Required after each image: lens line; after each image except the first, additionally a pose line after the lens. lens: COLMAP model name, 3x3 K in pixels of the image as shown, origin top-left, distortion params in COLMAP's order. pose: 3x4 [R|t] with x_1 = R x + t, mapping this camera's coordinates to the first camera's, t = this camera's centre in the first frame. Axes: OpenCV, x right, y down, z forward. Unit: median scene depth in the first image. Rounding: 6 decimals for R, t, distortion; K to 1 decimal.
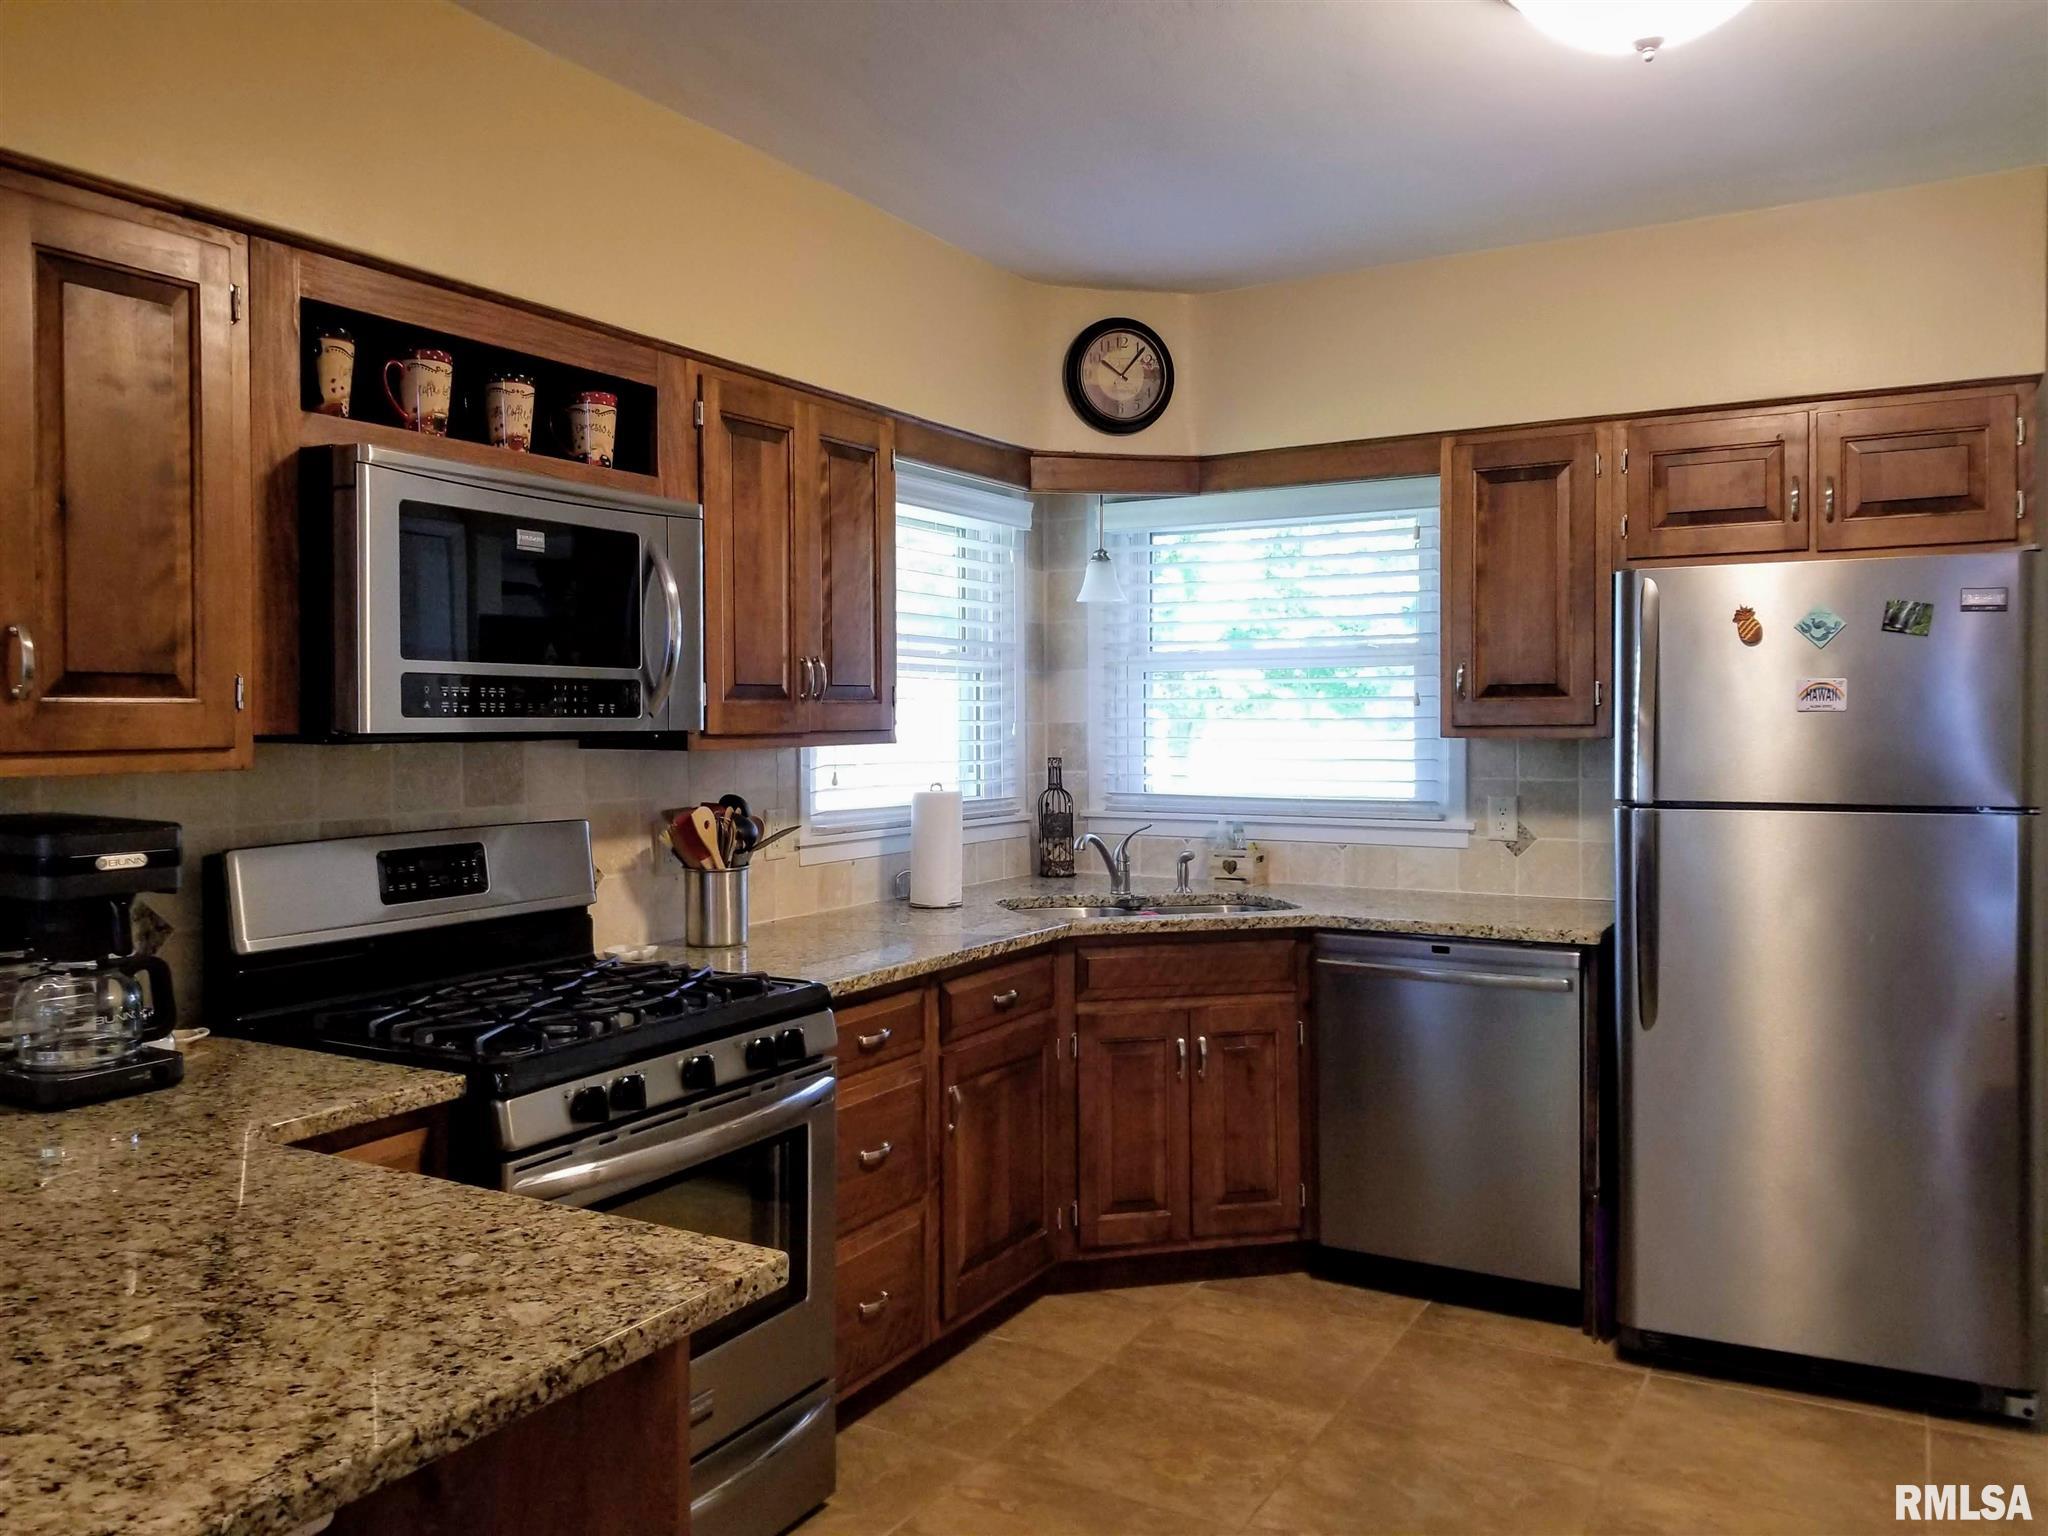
lens RADIAL K [[1584.5, 0, 977.6], [0, 1584.5, 741.9], [0, 0, 1]] dist [0.091040, -0.178552]
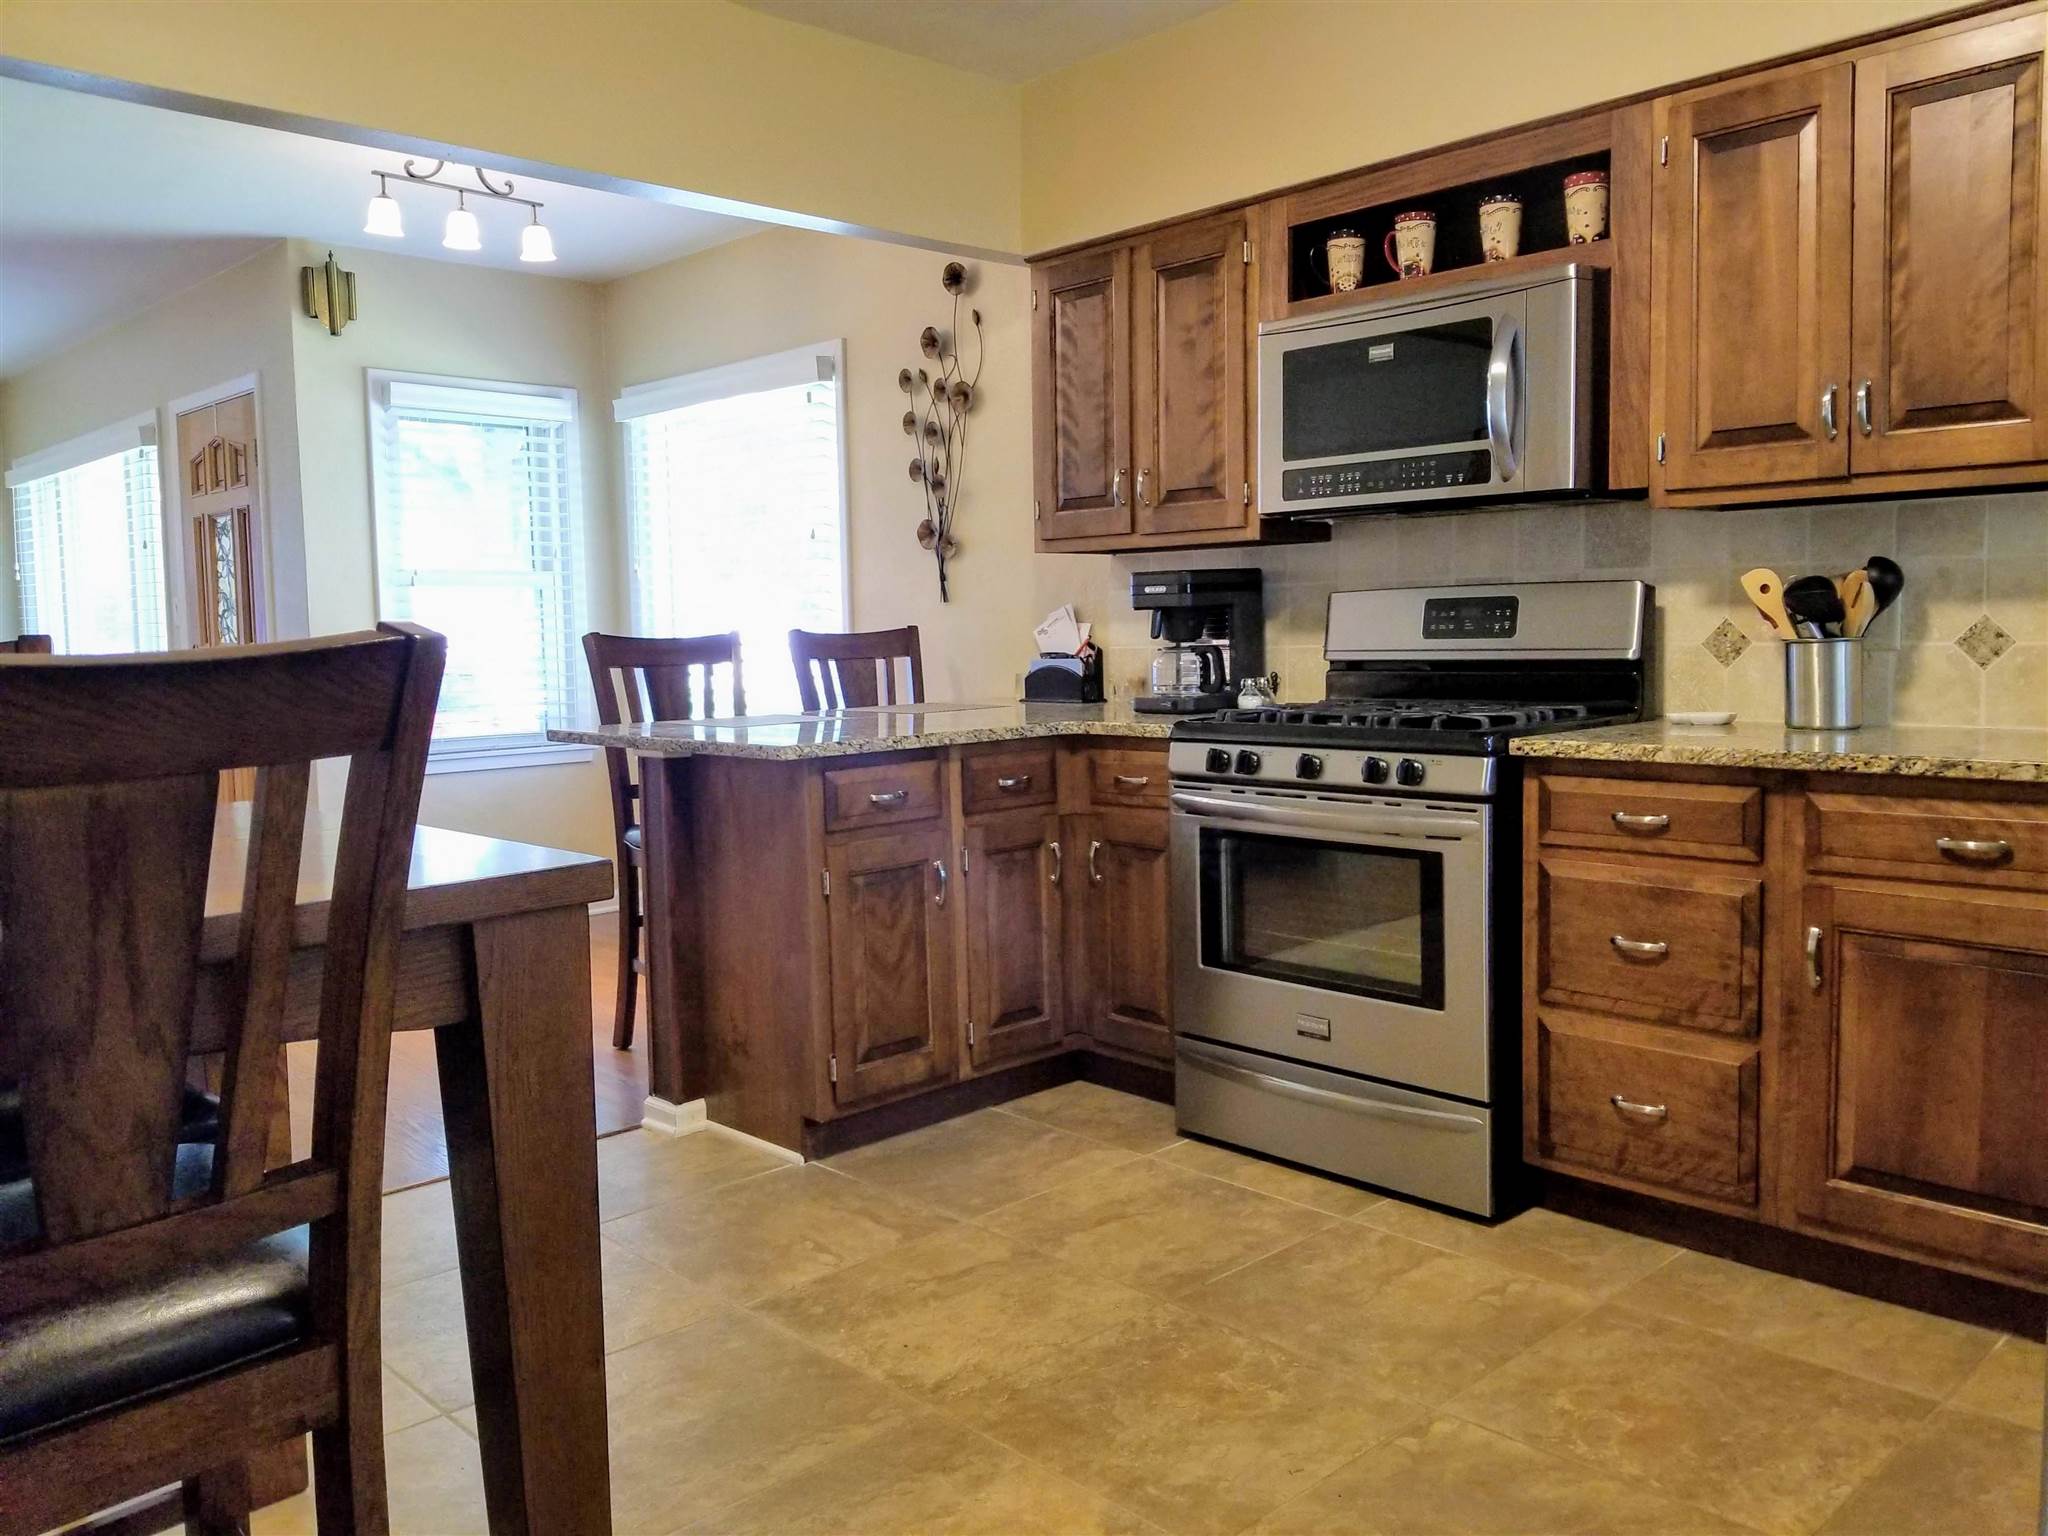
lens RADIAL K [[1582.1, 0, 1018.7], [0, 1582.1, 748.0], [0, 0, 1]] dist [0.094612, -0.170373]
pose [[-0.275937, 0.087003, -0.957230, 0.875889], [0.008310, 0.996074, 0.088138, 0.062041], [0.961140, 0.016366, -0.275577, 0.892348]]
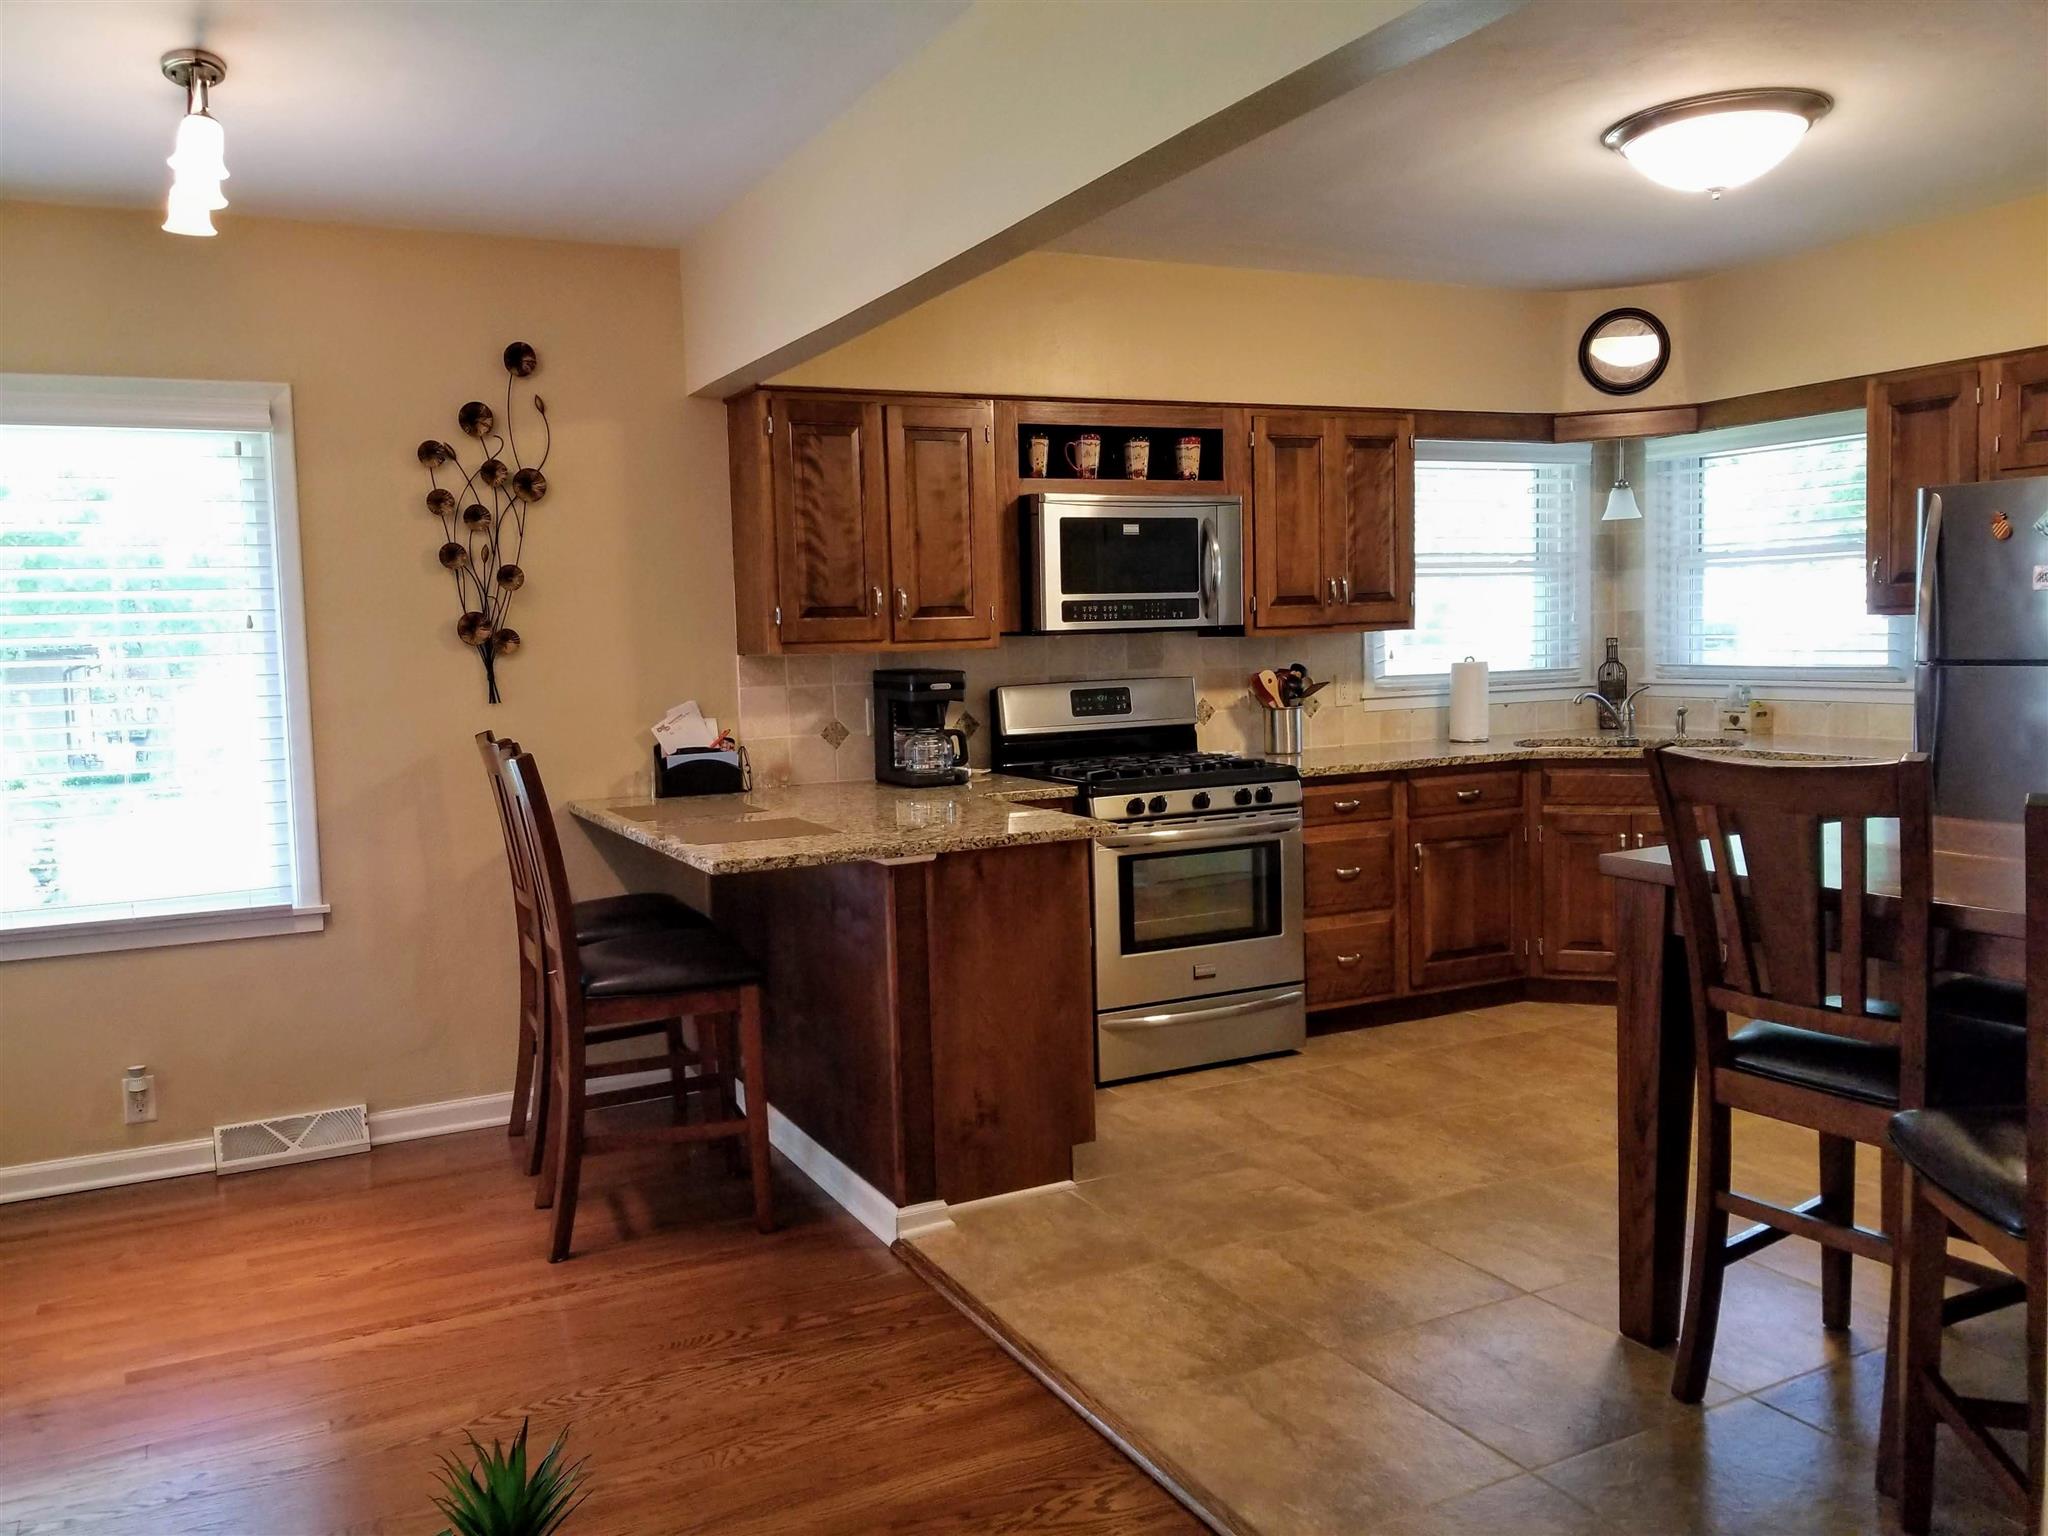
lens RADIAL K [[1584.5, 0, 977.6], [0, 1584.5, 741.9], [0, 0, 1]] dist [0.091040, -0.178552]
pose [[0.834712, 0.017385, -0.550413, 0.526264], [0.018011, 0.998105, 0.058840, 0.012849], [0.550393, -0.059028, 0.832817, -0.608136]]
